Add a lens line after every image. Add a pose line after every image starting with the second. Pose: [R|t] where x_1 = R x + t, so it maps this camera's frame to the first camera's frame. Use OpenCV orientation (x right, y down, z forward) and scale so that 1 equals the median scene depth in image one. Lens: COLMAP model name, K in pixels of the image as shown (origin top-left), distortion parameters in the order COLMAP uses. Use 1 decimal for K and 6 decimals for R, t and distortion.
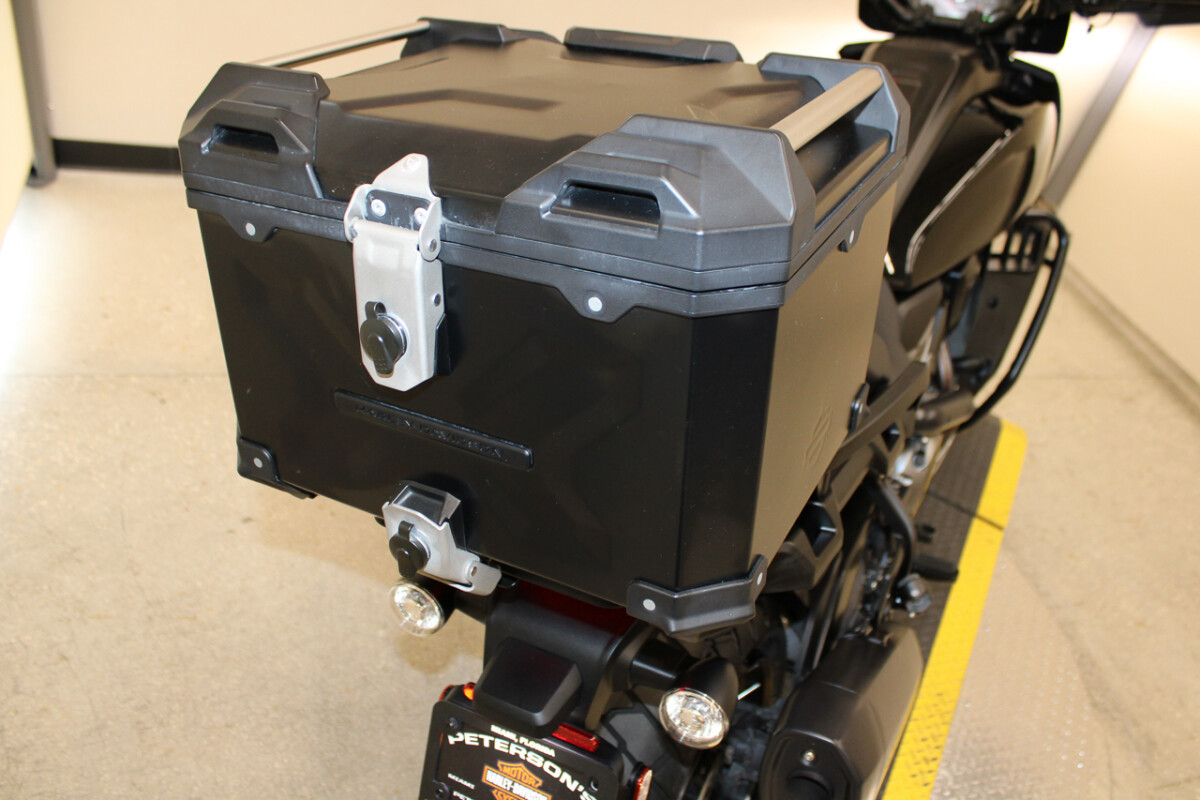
lens RADIAL K [[1021.0, 0, 587.9], [0, 1021.0, 422.8], [0, 0, 1]] dist [-0.134250, 0.125962]
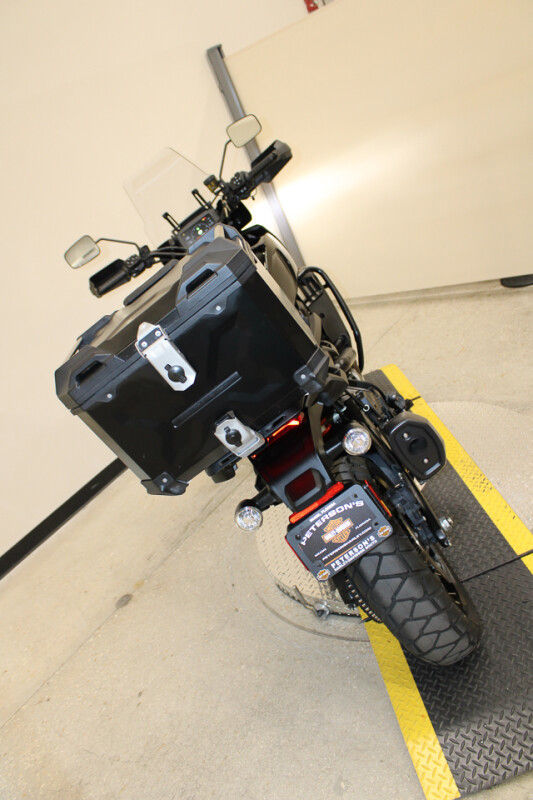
lens RADIAL K [[680.7, 0, 266.3], [0, 680.7, 399.0], [0, 0, 1]] dist [-0.134250, 0.125962]
pose [[0.654854, -0.702200, 0.279428, -0.388958], [0.753315, 0.636170, -0.166743, 0.301831], [-0.060677, 0.319690, 0.945577, -0.531329]]
